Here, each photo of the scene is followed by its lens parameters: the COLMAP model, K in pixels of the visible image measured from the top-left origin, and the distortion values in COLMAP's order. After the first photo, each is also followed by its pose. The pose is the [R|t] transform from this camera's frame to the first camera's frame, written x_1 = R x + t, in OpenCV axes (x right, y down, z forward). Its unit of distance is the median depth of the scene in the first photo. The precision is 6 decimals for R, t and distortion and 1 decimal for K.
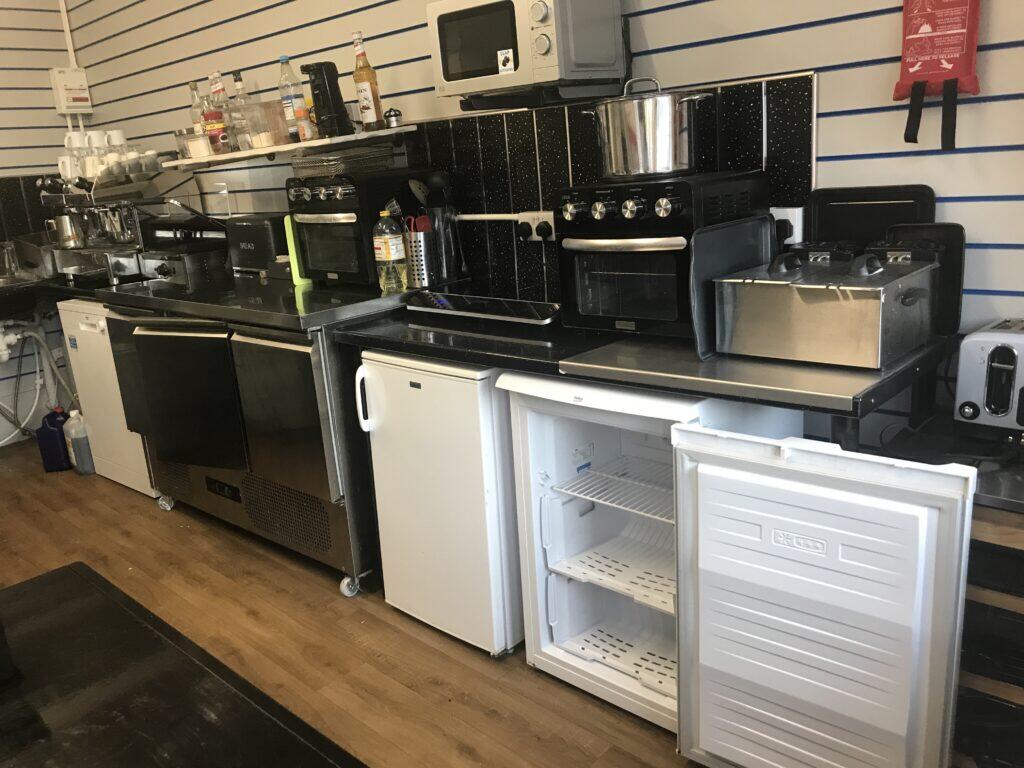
lens RADIAL K [[838.5, 0, 519.9], [0, 838.5, 380.1], [0, 0, 1]] dist [0.033621, -0.019892]
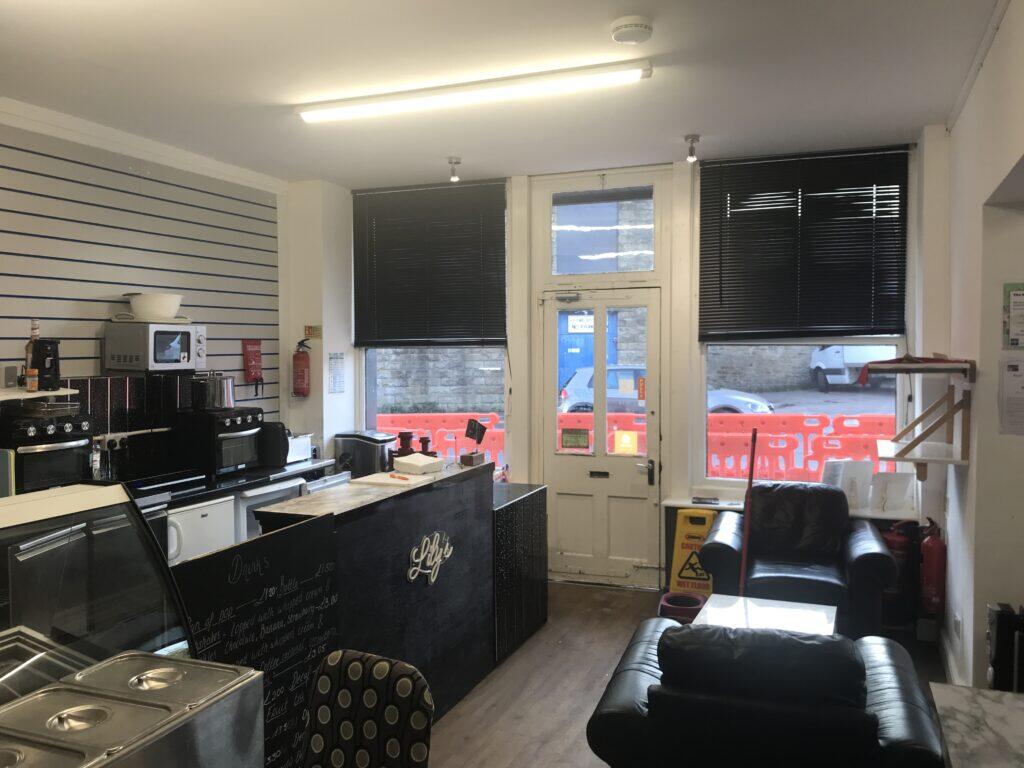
lens RADIAL K [[838.5, 0, 519.9], [0, 838.5, 380.1], [0, 0, 1]] dist [0.033621, -0.019892]
pose [[-0.362061, 0.032897, 0.931574, -2.316062], [0.265275, 0.961691, 0.069140, -0.246955], [-0.893611, 0.272156, -0.356917, 1.021905]]
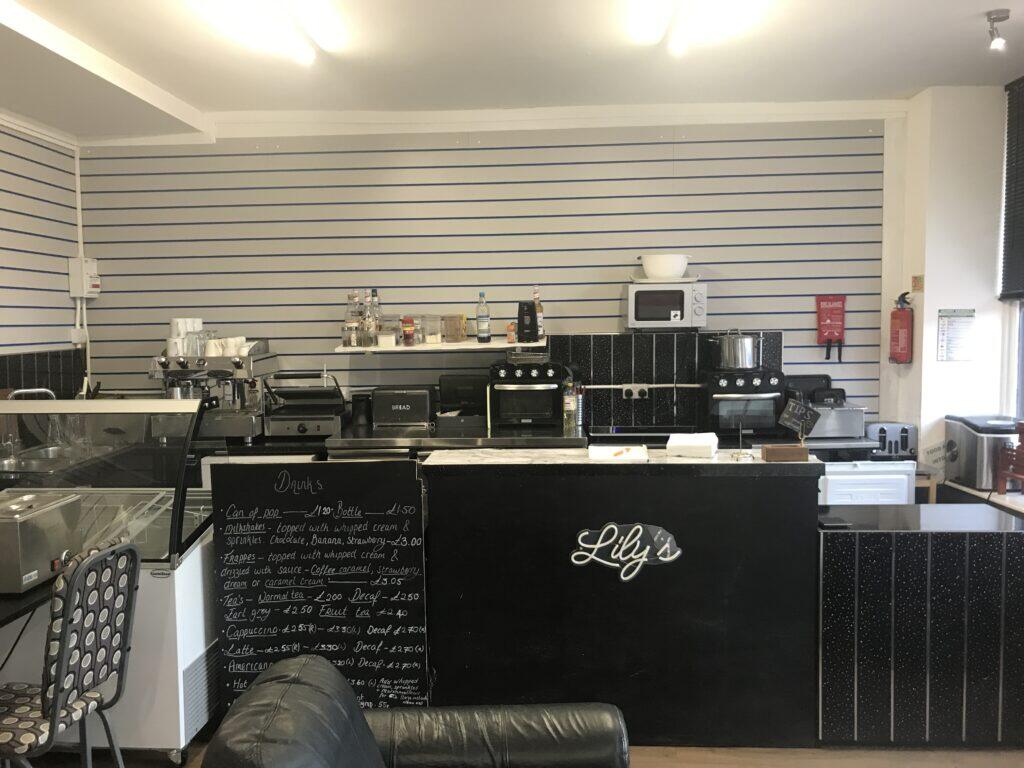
lens RADIAL K [[838.5, 0, 519.9], [0, 838.5, 380.1], [0, 0, 1]] dist [0.033621, -0.019892]
pose [[0.762084, 0.011058, 0.647384, -1.735522], [0.126961, 0.977892, -0.166159, 0.094378], [-0.634909, 0.208820, 0.743831, -0.325740]]
